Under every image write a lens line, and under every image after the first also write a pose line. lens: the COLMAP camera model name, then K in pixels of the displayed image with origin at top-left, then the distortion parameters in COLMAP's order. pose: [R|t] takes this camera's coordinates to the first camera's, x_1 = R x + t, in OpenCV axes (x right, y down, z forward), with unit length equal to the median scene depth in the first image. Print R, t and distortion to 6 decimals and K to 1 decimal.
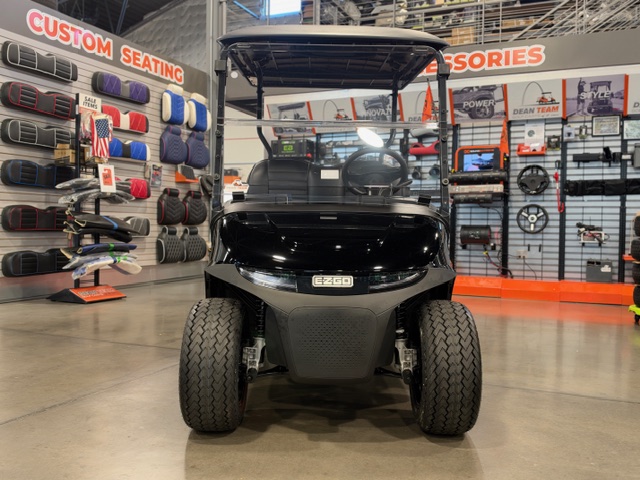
lens RADIAL K [[604.2, 0, 315.8], [0, 604.2, 237.6], [0, 0, 1]] dist [-0.005448, 0.000000]
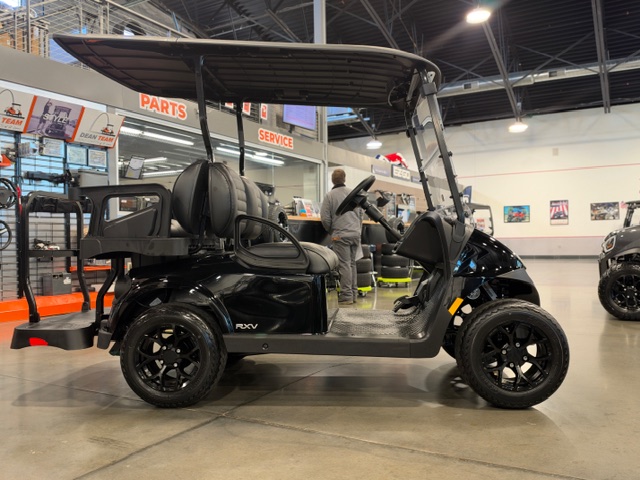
lens RADIAL K [[558.4, 0, 319.2], [0, 558.4, 241.9], [0, 0, 1]] dist [0.005441, -0.058013]
pose [[0.100647, -0.017858, 0.994762, -0.467251], [0.030559, 0.999423, 0.014850, -0.018818], [-0.994453, 0.028905, 0.101134, 0.441226]]
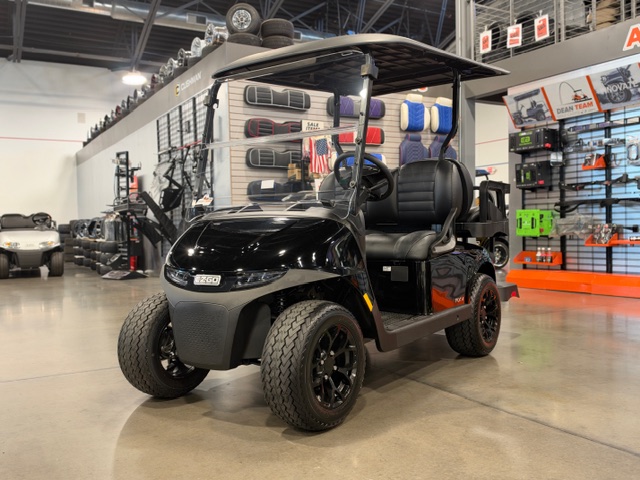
lens RADIAL K [[604.2, 0, 309.8], [0, 604.2, 241.8], [0, 0, 1]] dist [-0.005448, 0.000000]
pose [[0.794140, -0.024322, -0.607249, 0.276706], [0.028014, 0.999602, -0.003401, 0.002599], [0.607089, -0.014311, 0.794505, 0.059845]]
